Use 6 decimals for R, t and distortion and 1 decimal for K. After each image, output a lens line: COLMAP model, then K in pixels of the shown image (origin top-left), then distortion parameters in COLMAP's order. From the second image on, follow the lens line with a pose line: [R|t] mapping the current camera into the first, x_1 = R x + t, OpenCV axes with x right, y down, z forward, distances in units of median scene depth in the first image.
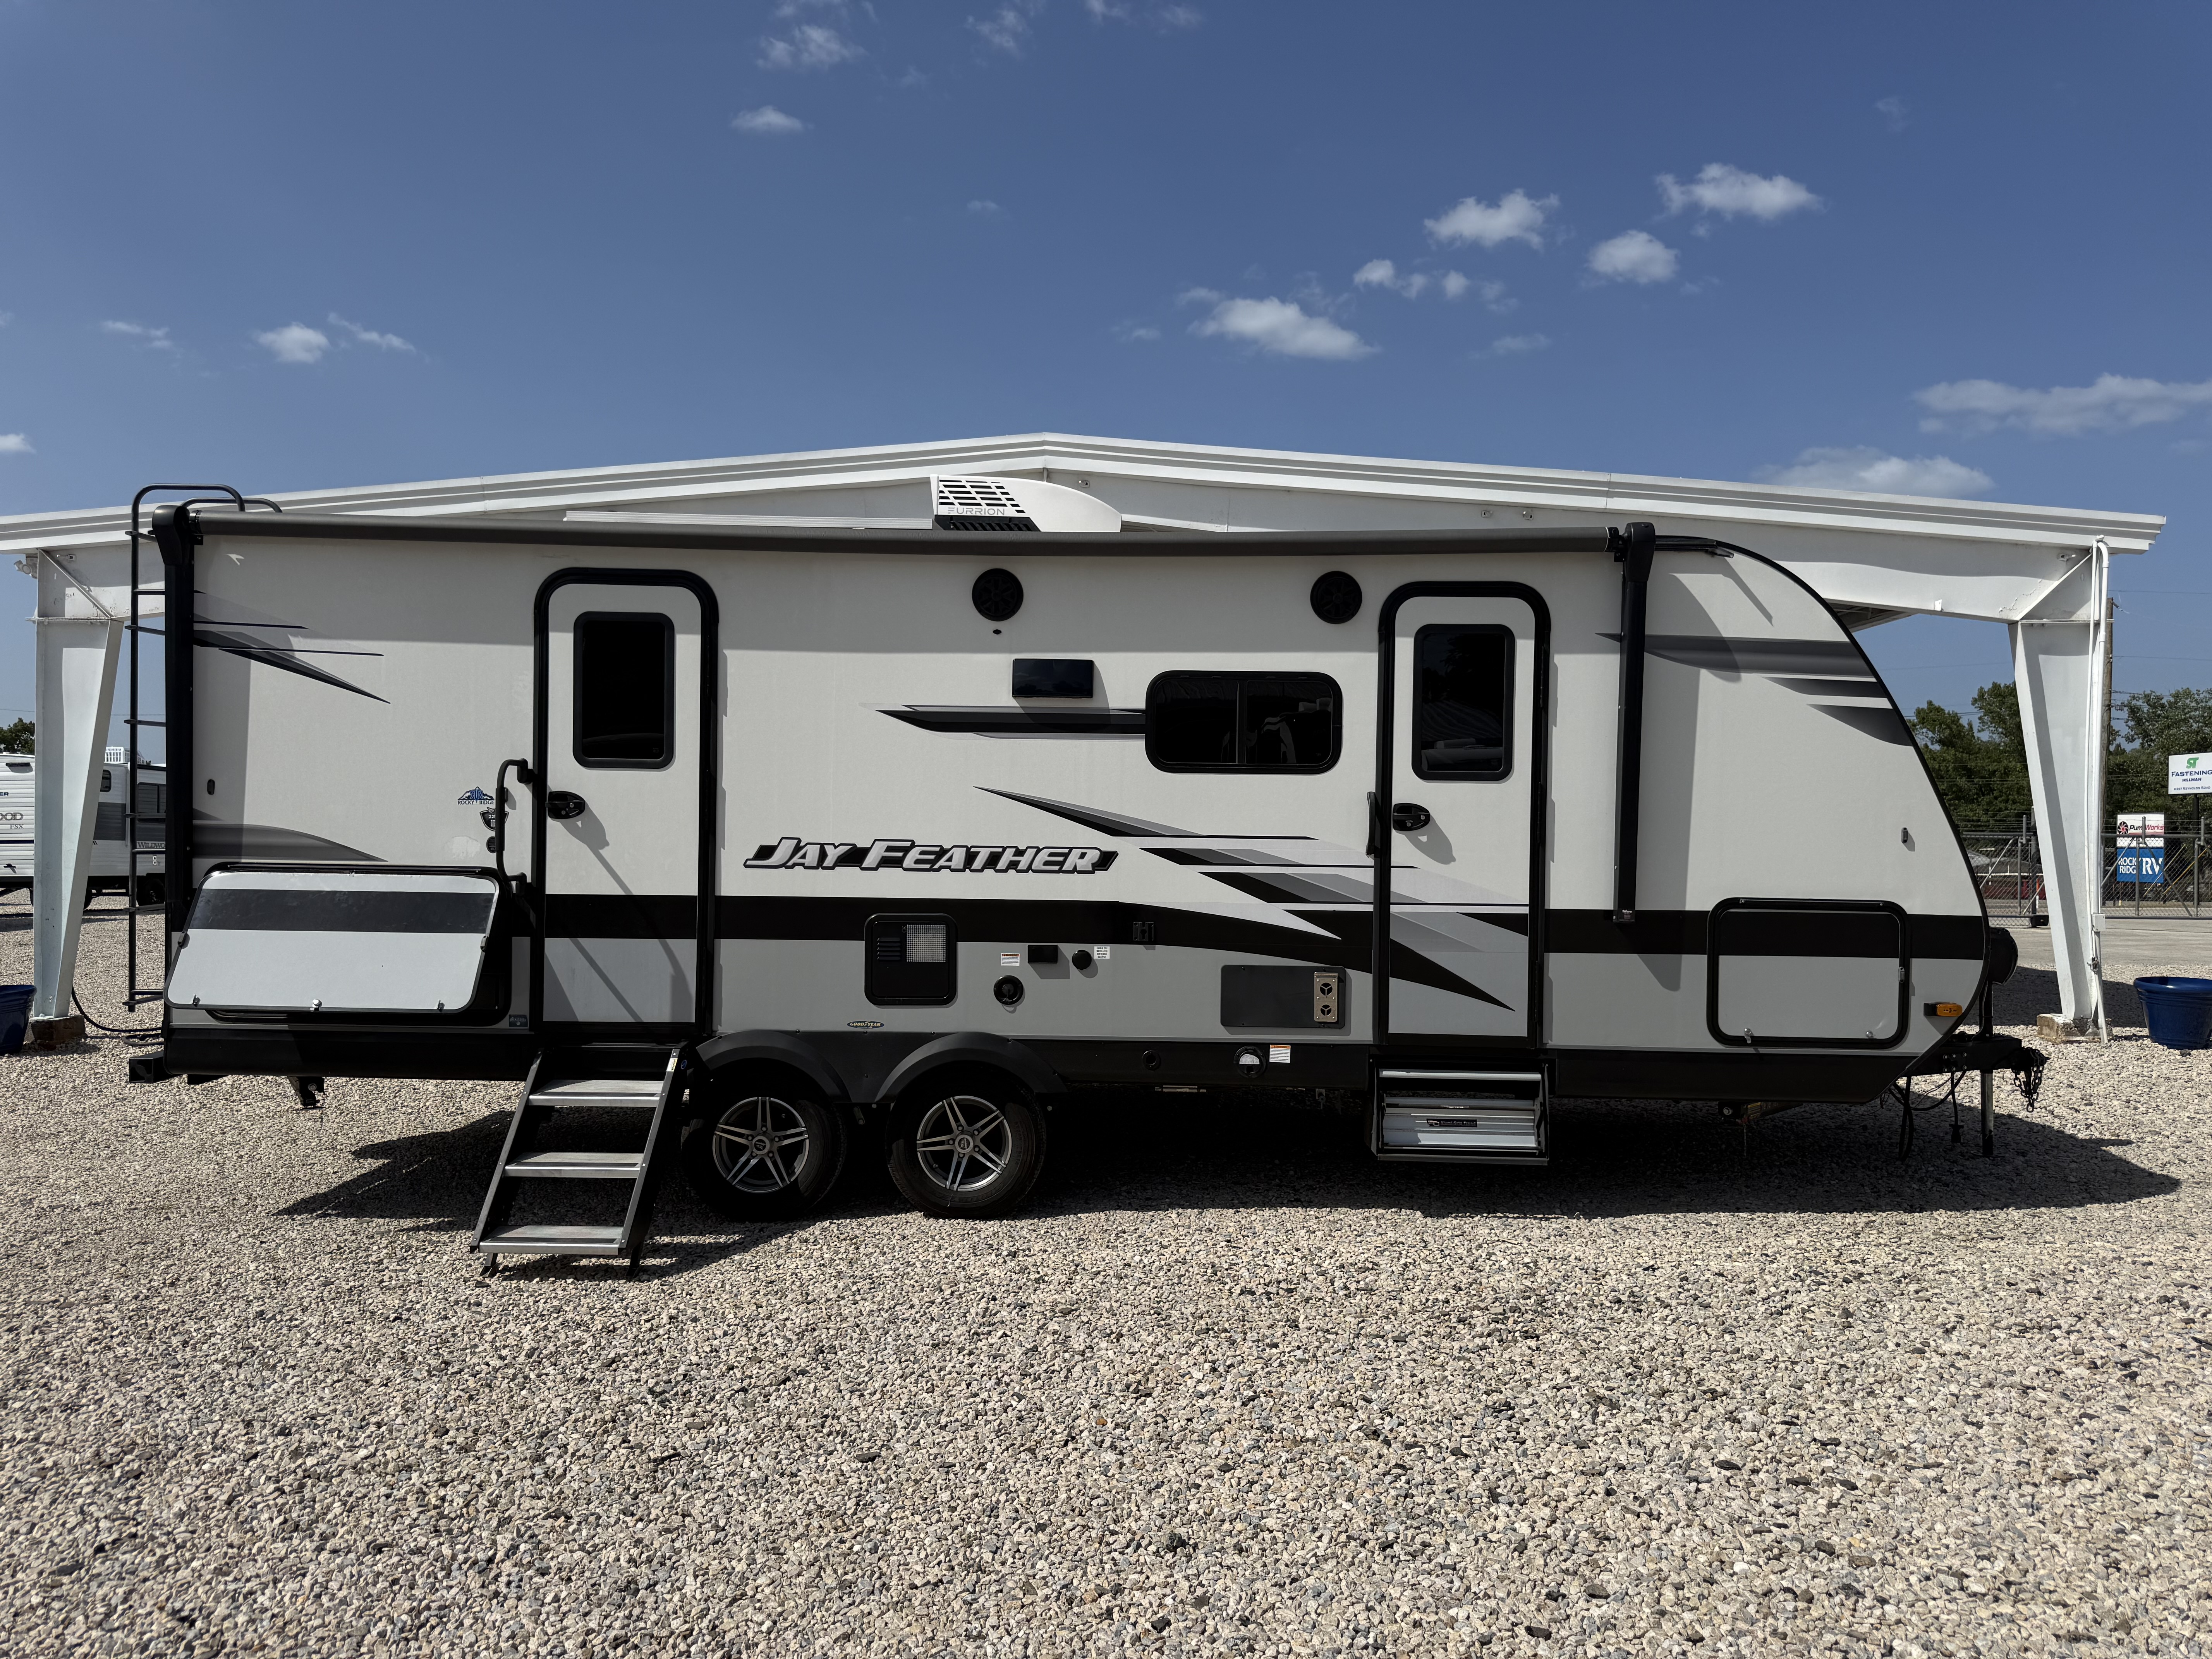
lens RADIAL K [[1551.8, 0, 1106.0], [0, 1551.8, 829.5], [0, 0, 1]] dist [0.069177, -0.101812]
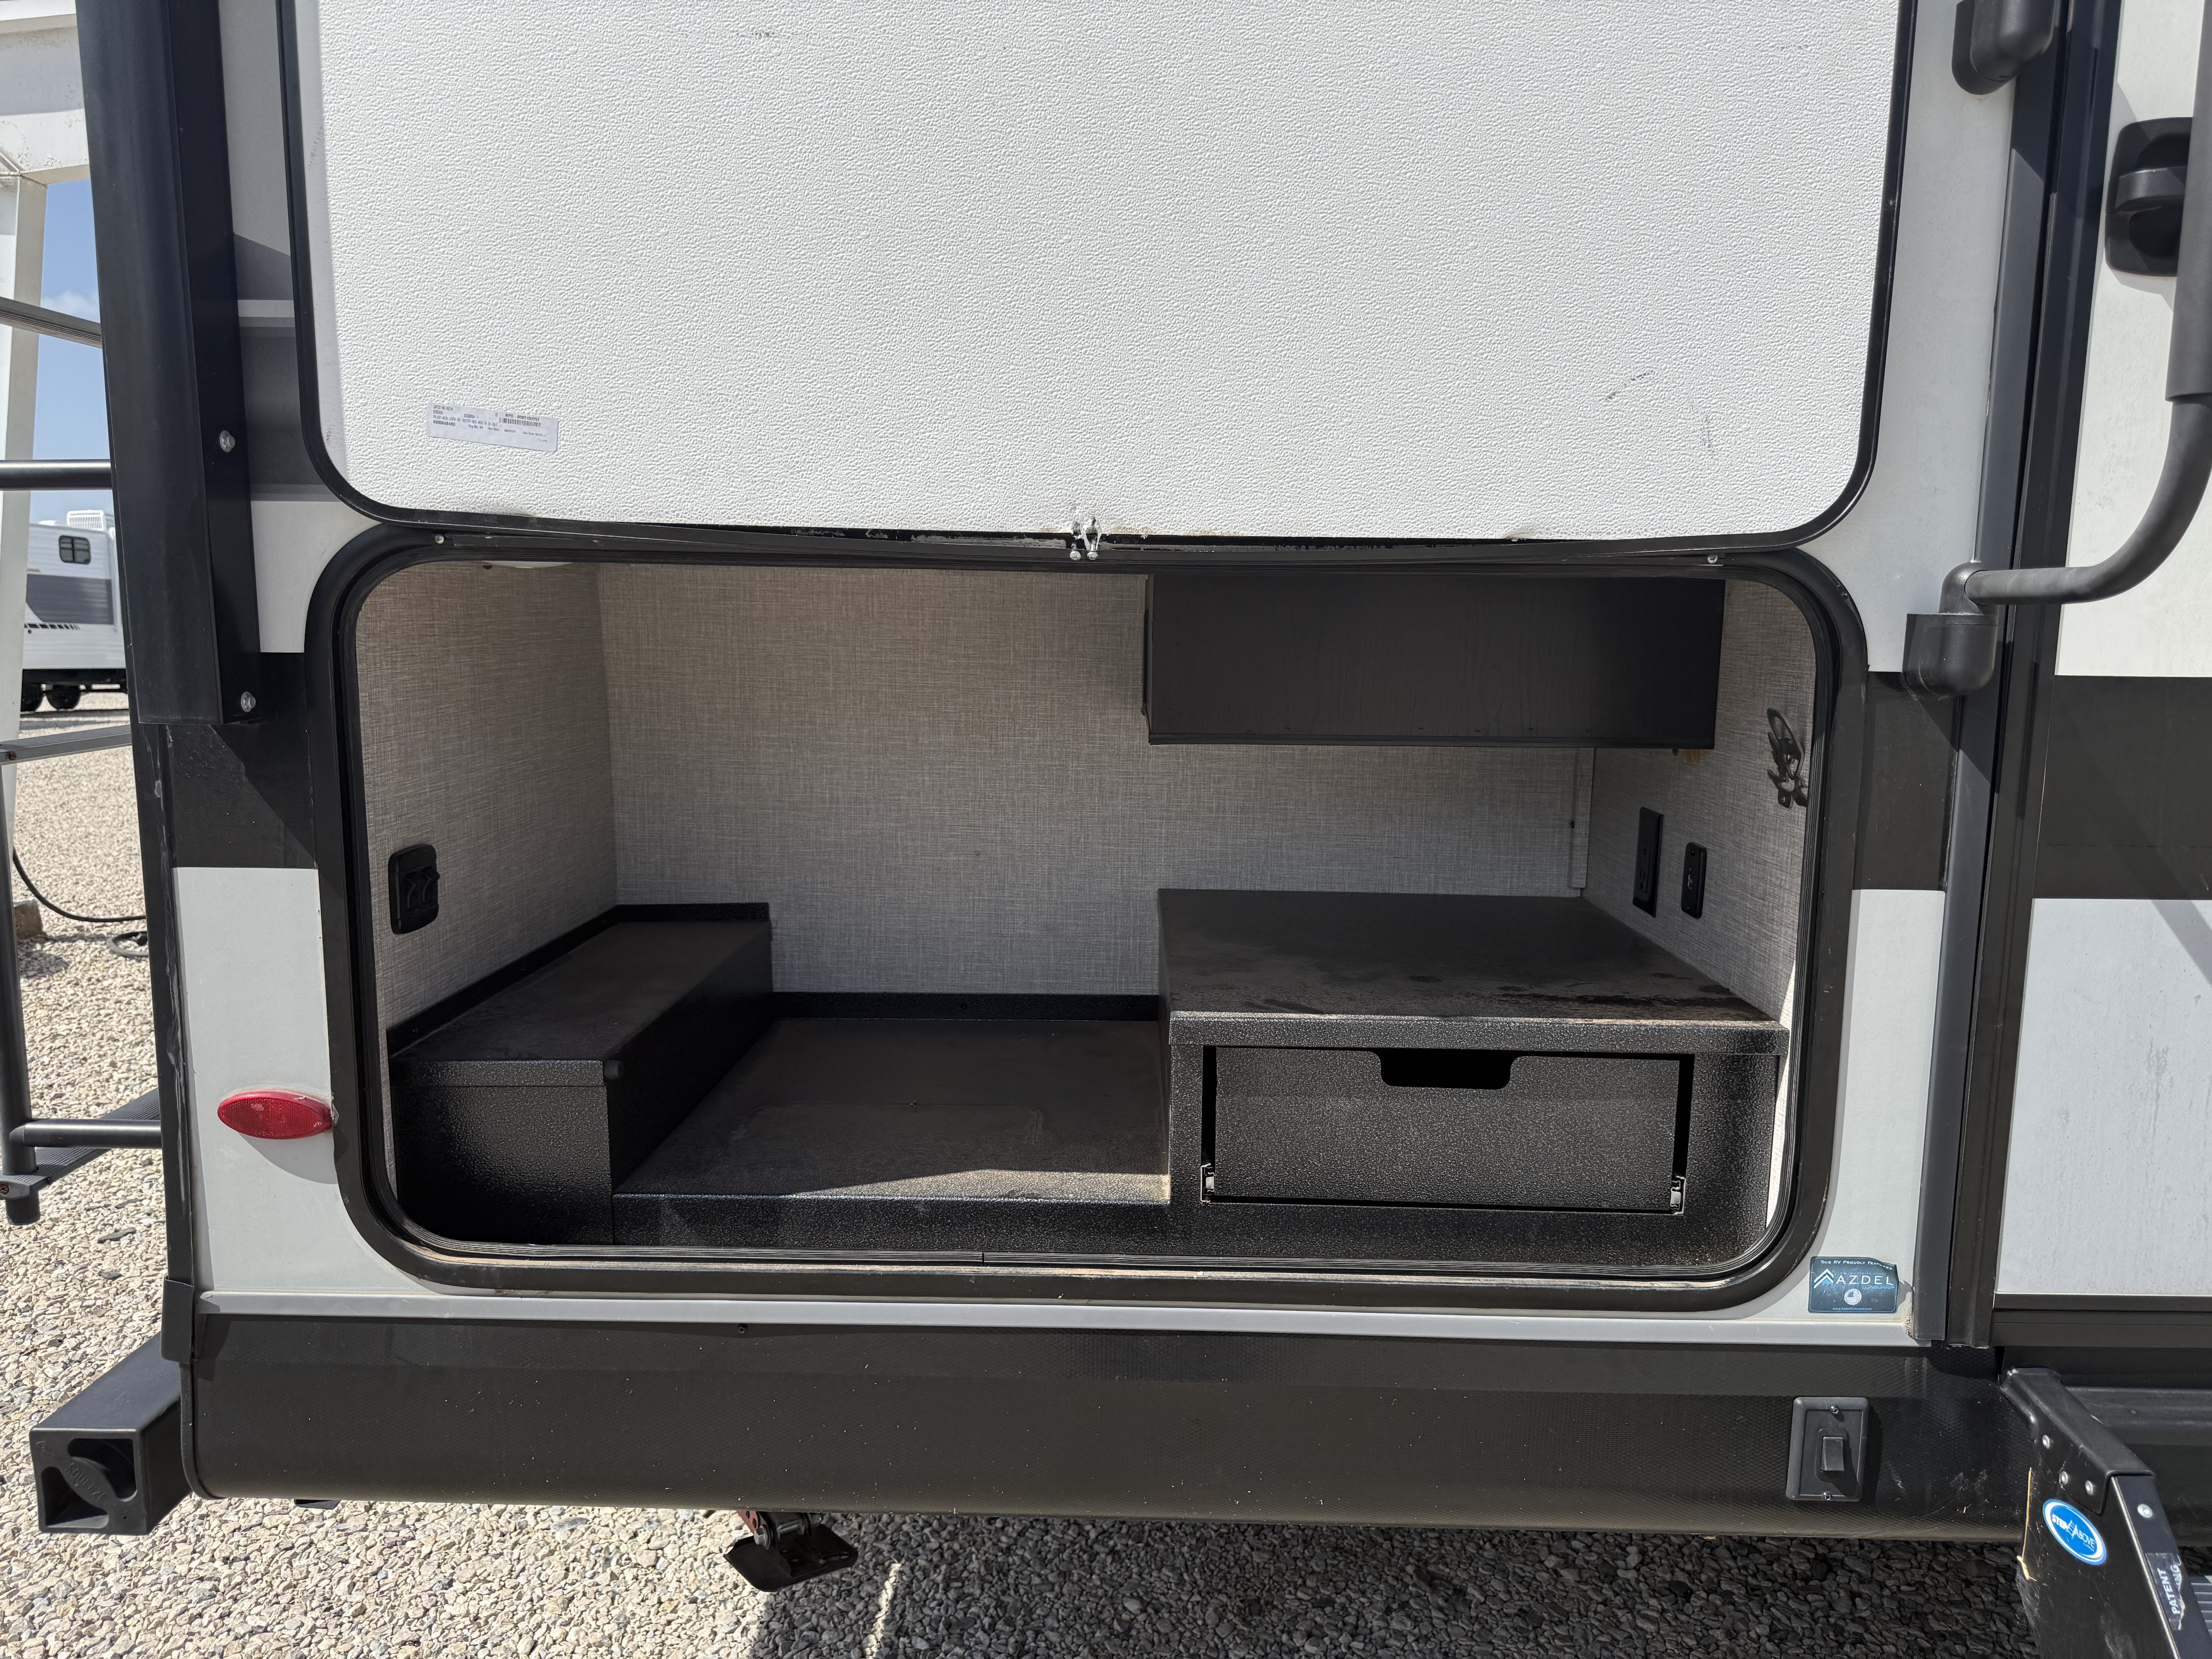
lens RADIAL K [[1542.2, 0, 1097.7], [0, 1542.2, 827.9], [0, 0, 1]] dist [0.169543, -0.335952]
pose [[0.999974, -0.004089, -0.005988, -0.269285], [0.004840, 0.991336, 0.131258, 0.019845], [0.005399, -0.131284, 0.991330, 0.457305]]
